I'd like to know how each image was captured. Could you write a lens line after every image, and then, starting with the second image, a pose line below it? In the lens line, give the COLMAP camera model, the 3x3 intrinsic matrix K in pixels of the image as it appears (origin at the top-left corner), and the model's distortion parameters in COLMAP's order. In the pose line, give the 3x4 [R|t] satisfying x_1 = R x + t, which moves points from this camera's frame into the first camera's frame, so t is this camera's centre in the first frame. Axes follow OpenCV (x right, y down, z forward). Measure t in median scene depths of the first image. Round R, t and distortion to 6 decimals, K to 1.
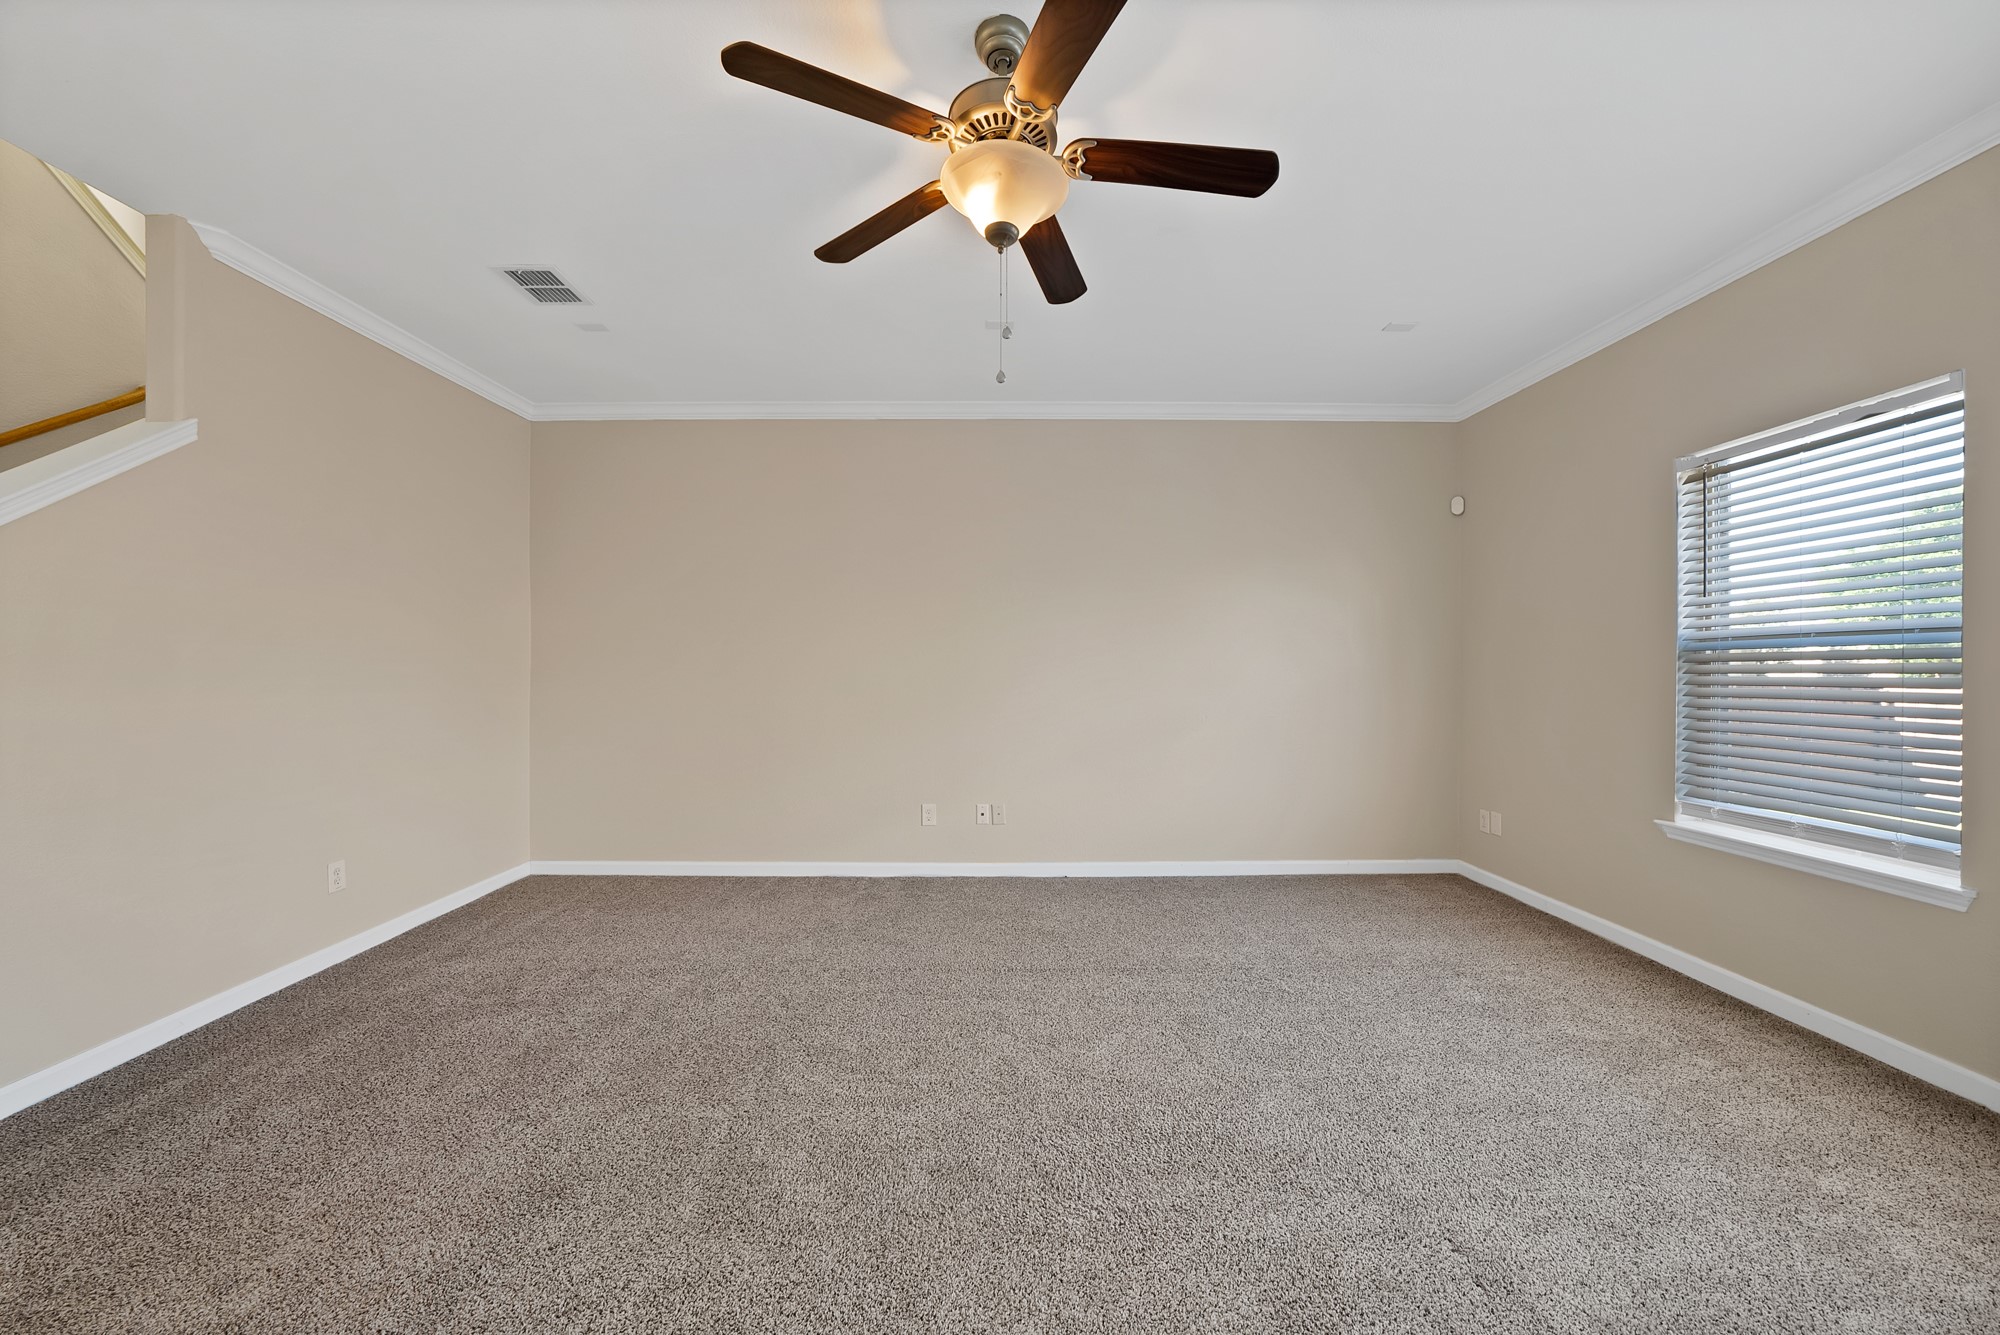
lens RADIAL K [[719.0, 0, 985.4], [0, 719.0, 672.4], [0, 0, 1]] dist [-0.022956, 0.000507]
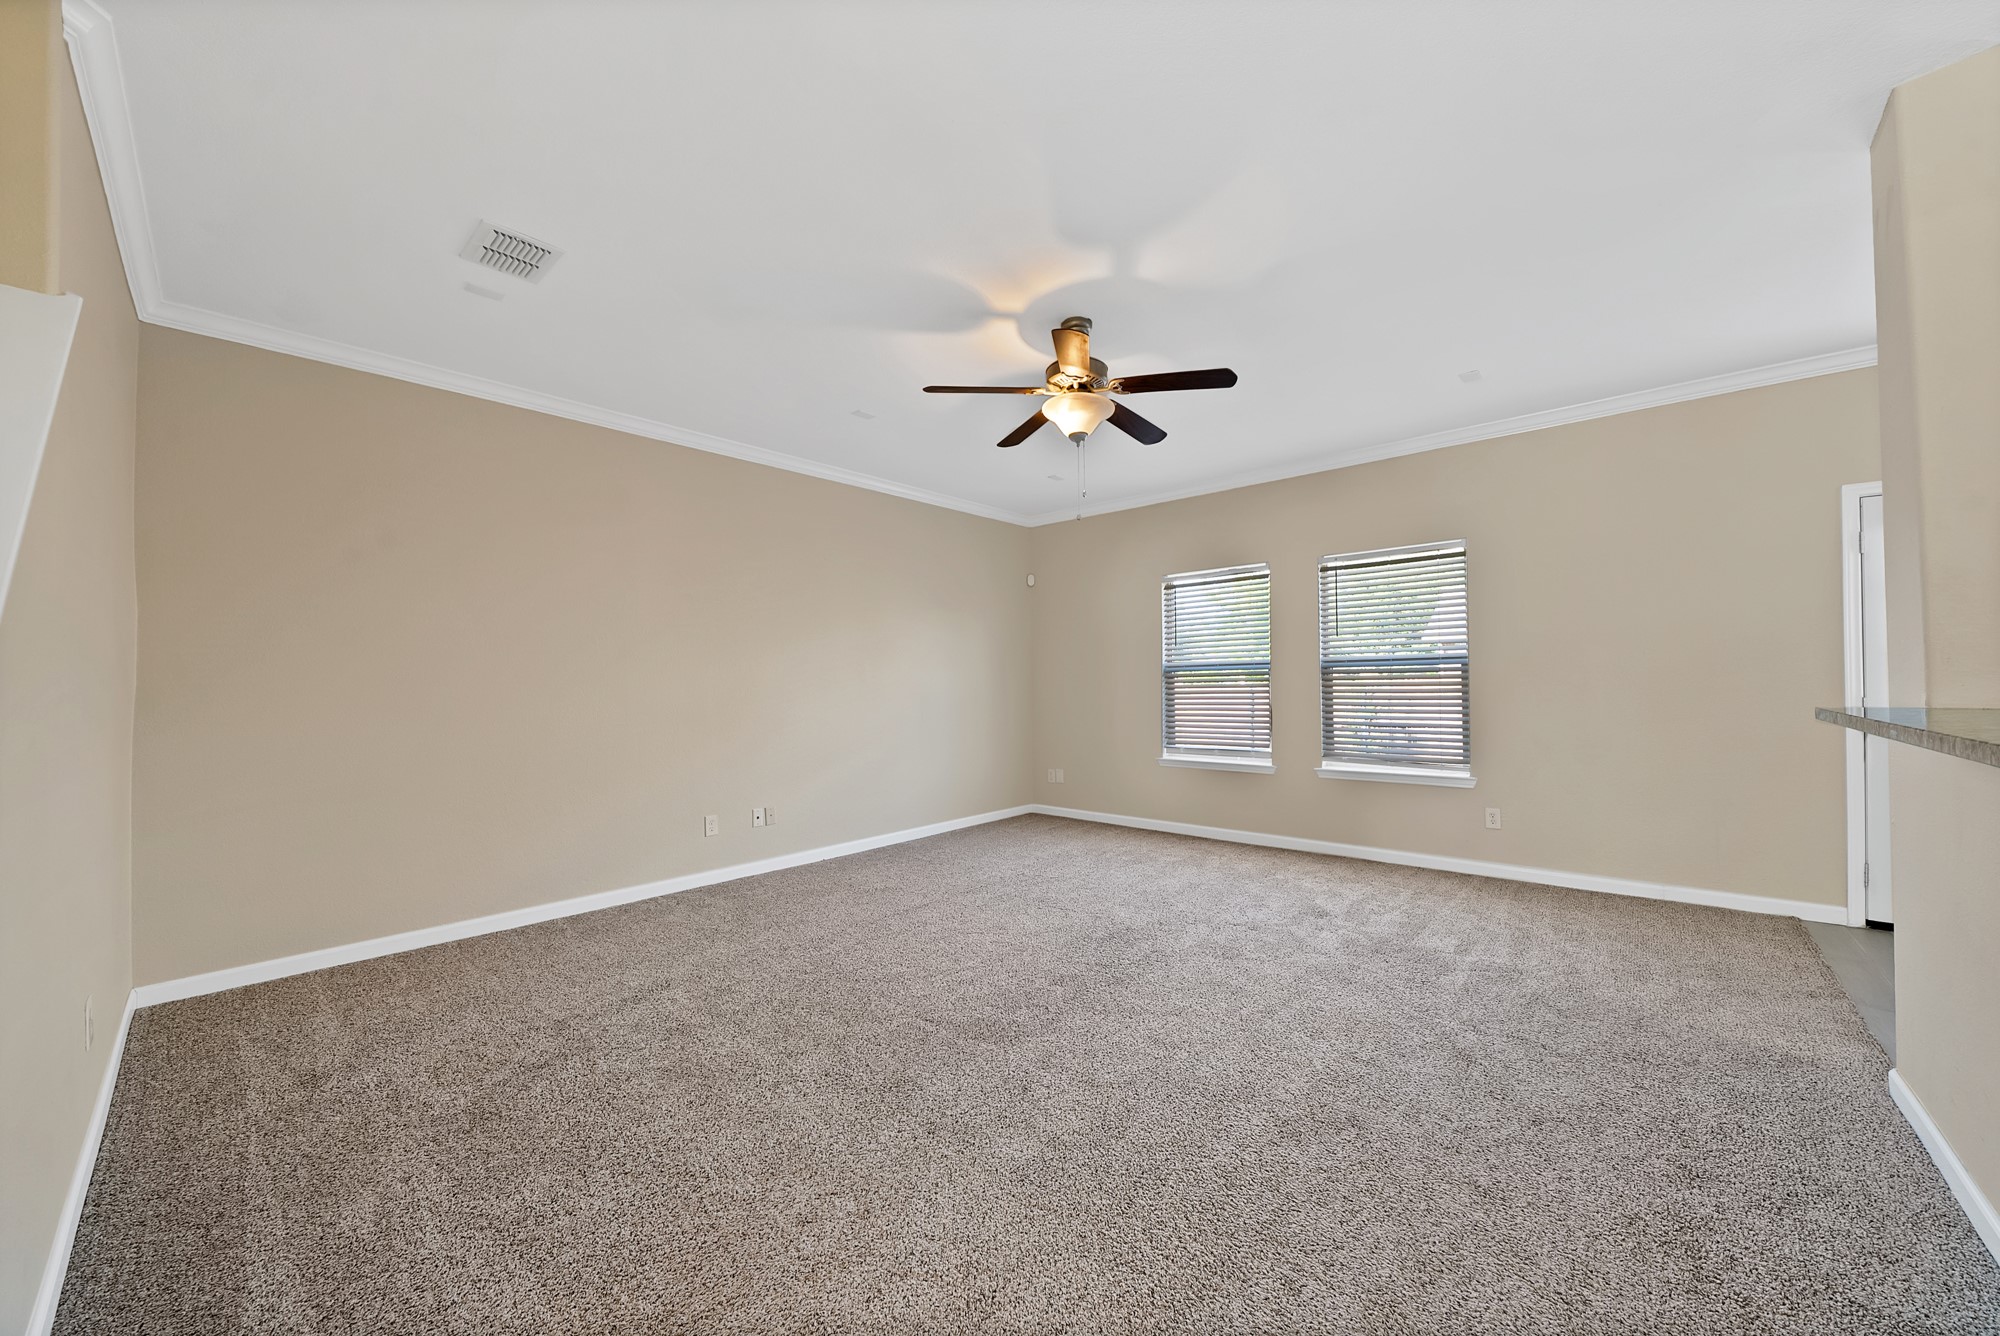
lens RADIAL K [[719.0, 0, 985.4], [0, 719.0, 672.9], [0, 0, 1]] dist [-0.022956, 0.000507]
pose [[0.677962, 0.002751, 0.735092, -0.813471], [0.018641, 0.999607, -0.020932, 0.006106], [-0.734860, 0.027894, 0.677645, -0.016441]]
